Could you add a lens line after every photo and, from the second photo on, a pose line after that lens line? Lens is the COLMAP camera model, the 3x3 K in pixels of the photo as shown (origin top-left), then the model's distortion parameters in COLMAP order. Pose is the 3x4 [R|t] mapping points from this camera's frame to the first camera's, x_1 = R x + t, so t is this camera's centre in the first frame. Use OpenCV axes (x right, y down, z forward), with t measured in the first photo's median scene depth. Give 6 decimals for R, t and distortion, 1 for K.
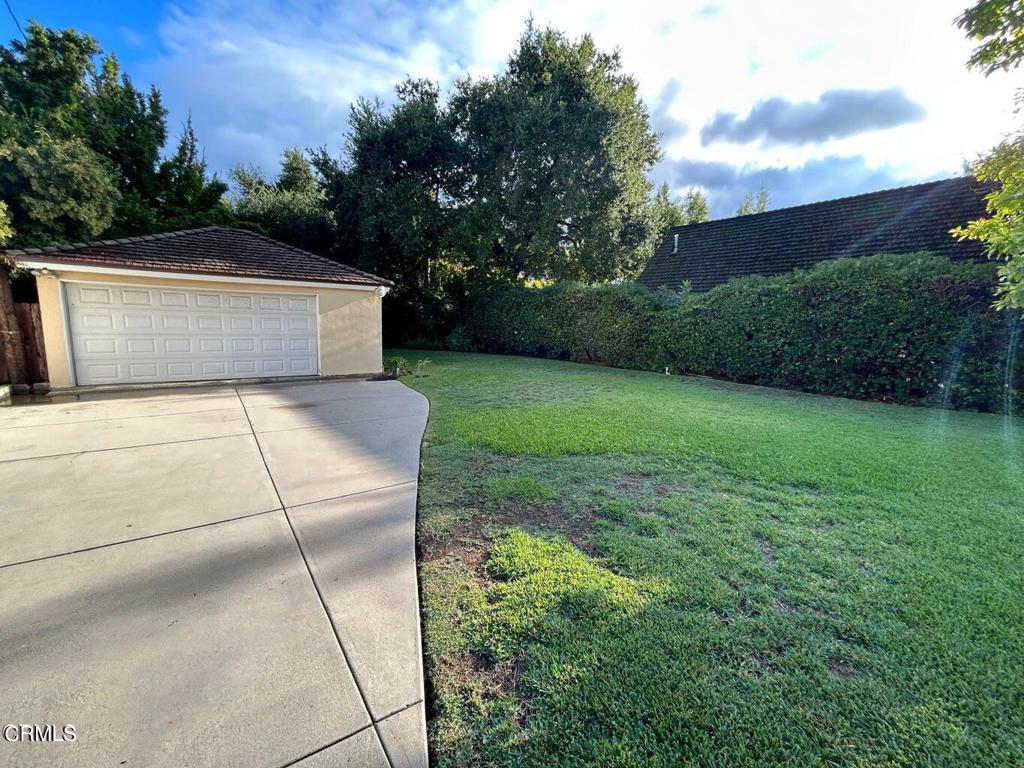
lens RADIAL K [[436.8, 0, 509.7], [0, 436.8, 384.0], [0, 0, 1]] dist [-0.000710, 0.001053]
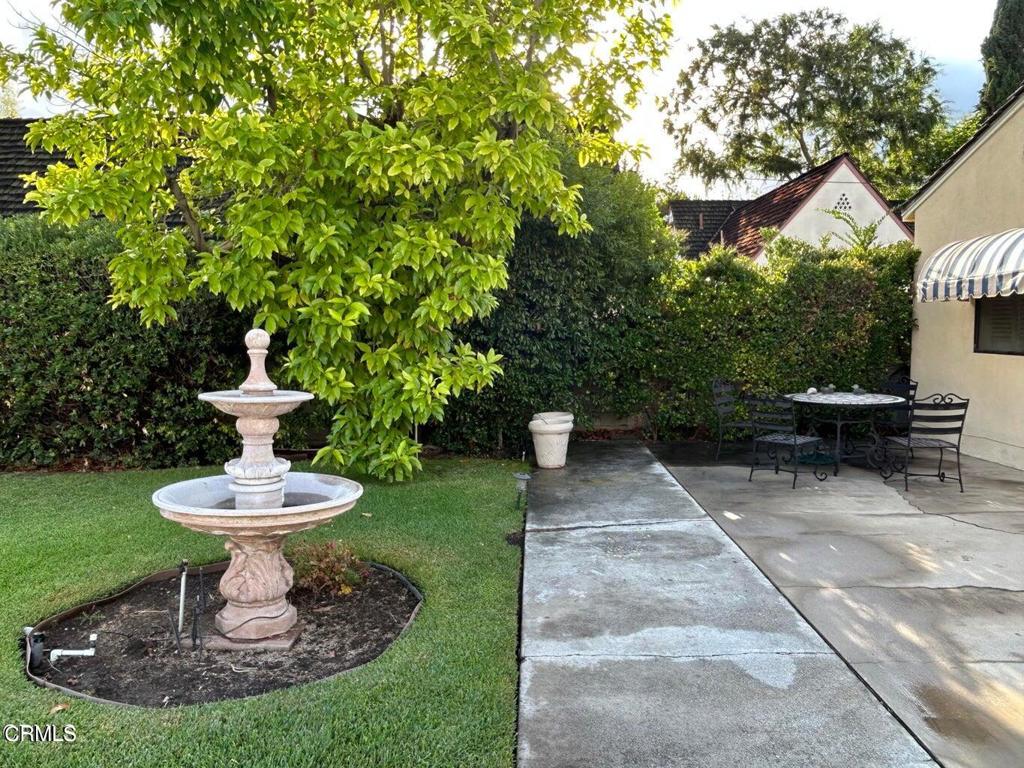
lens RADIAL K [[751.5, 0, 509.6], [0, 751.5, 380.3], [0, 0, 1]] dist [-0.008427, -0.002546]
pose [[0.613382, -0.086297, 0.785058, 0.244014], [0.133466, 0.991042, 0.004660, -0.001921], [-0.778428, 0.101920, 0.619405, -0.033118]]
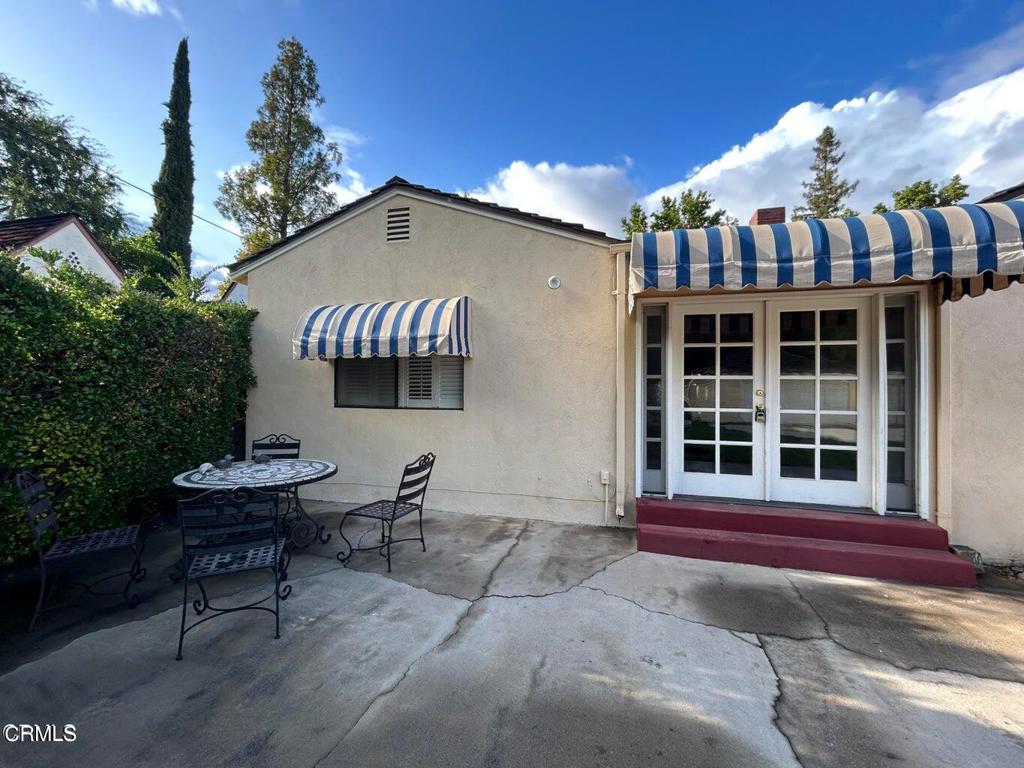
lens RADIAL K [[436.8, 0, 507.5], [0, 436.8, 381.7], [0, 0, 1]] dist [-0.000710, 0.001053]
pose [[-0.605327, -0.019678, 0.795734, 0.523635], [0.090559, 0.991501, 0.093409, -0.015369], [-0.790808, 0.128604, -0.598400, 0.141261]]
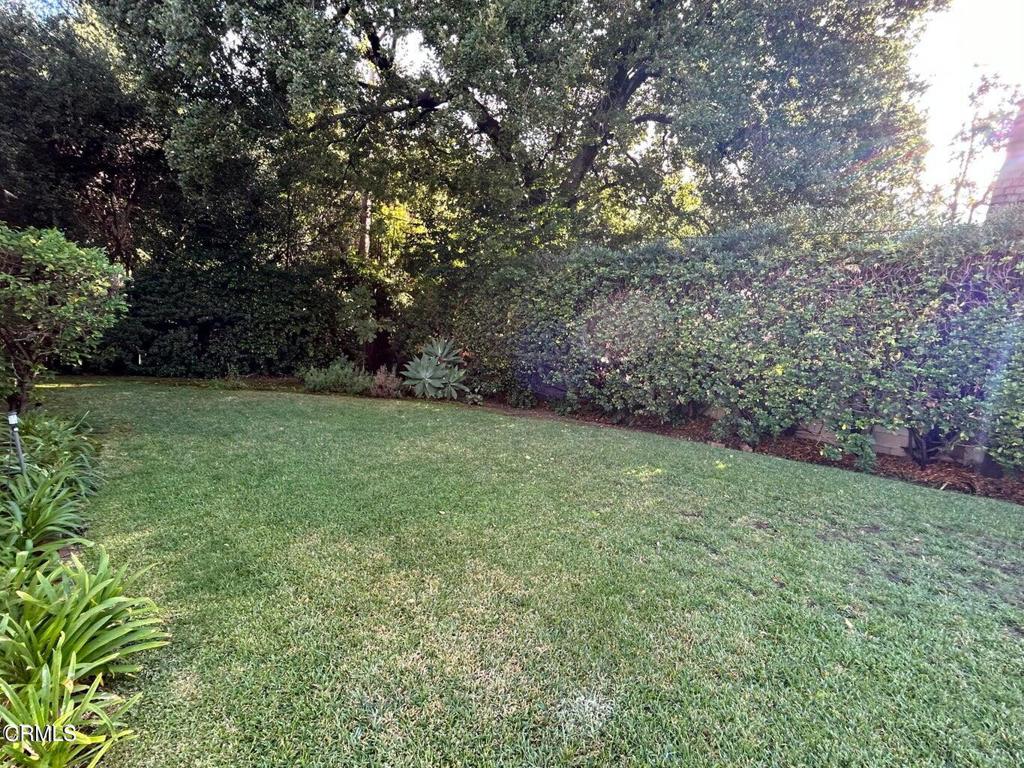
lens RADIAL K [[508.9, 0, 511.5], [0, 508.9, 382.8], [0, 0, 1]] dist [0.000127, 0.000007]
pose [[0.995014, 0.023967, 0.096810, -0.135513], [-0.019267, 0.998603, -0.049201, -0.099862], [-0.097854, 0.047090, 0.994086, 0.757786]]
